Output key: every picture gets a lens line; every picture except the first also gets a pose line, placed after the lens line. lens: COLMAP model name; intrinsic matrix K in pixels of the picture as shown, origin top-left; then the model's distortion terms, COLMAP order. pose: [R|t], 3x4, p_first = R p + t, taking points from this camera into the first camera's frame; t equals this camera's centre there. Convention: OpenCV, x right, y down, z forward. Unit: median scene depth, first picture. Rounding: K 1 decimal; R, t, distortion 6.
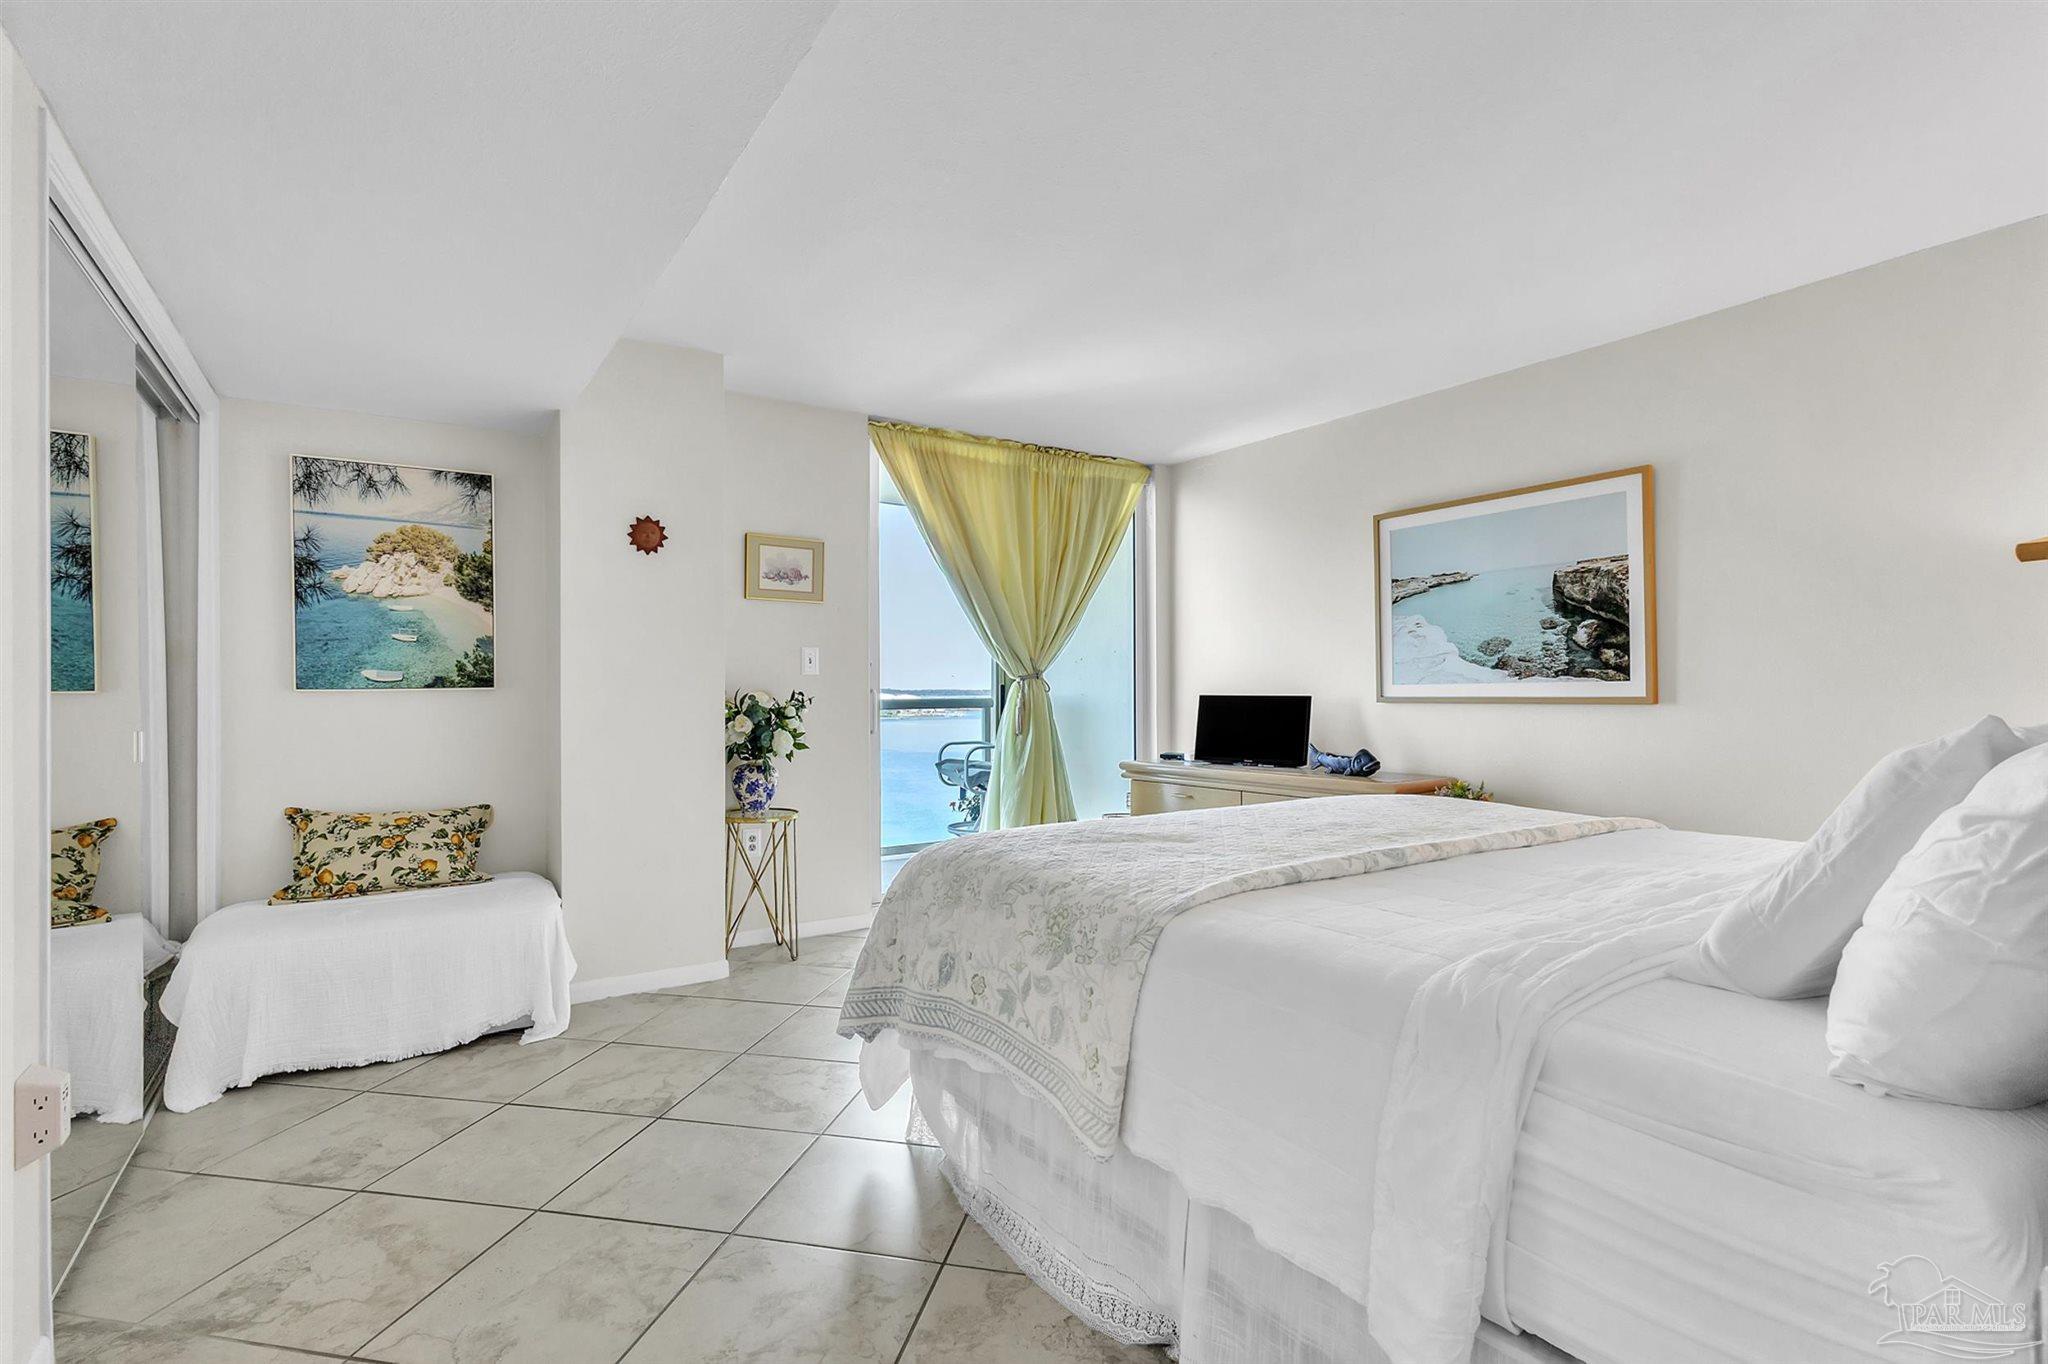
lens RADIAL K [[956.9, 0, 1022.1], [0, 956.9, 690.4], [0, 0, 1]] dist [0.000682, 0.001209]
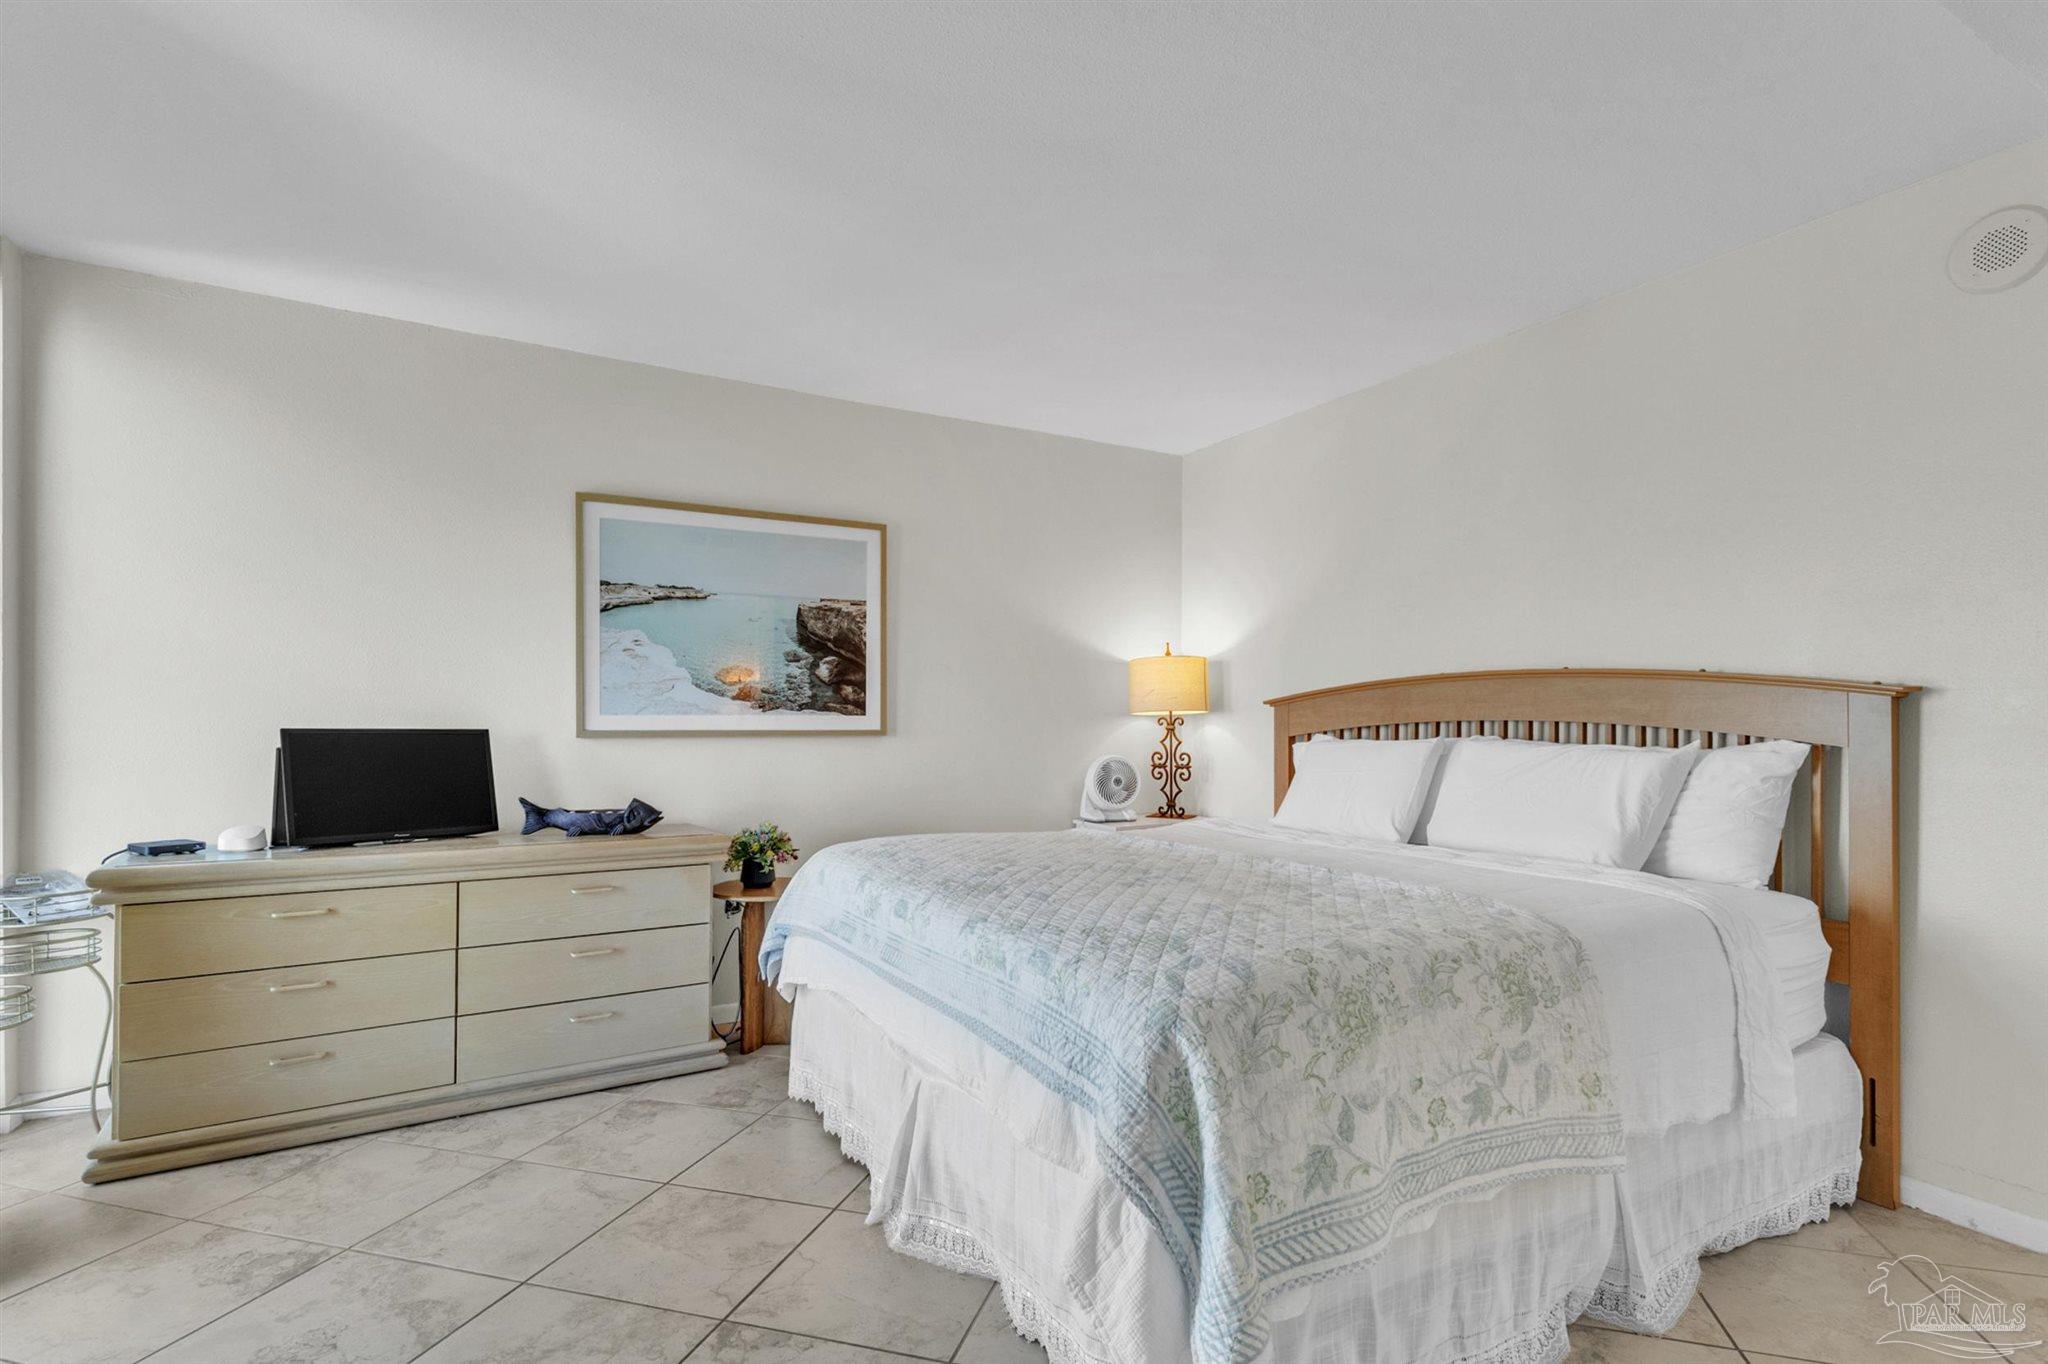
lens RADIAL K [[956.9, 0, 1101.3], [0, 956.9, 725.0], [0, 0, 1]] dist [0.000682, 0.001209]
pose [[0.071518, 0.001897, 0.997437, -0.425520], [-0.006881, 0.999975, -0.001409, 0.000517], [-0.997416, -0.006763, 0.071530, 0.623500]]
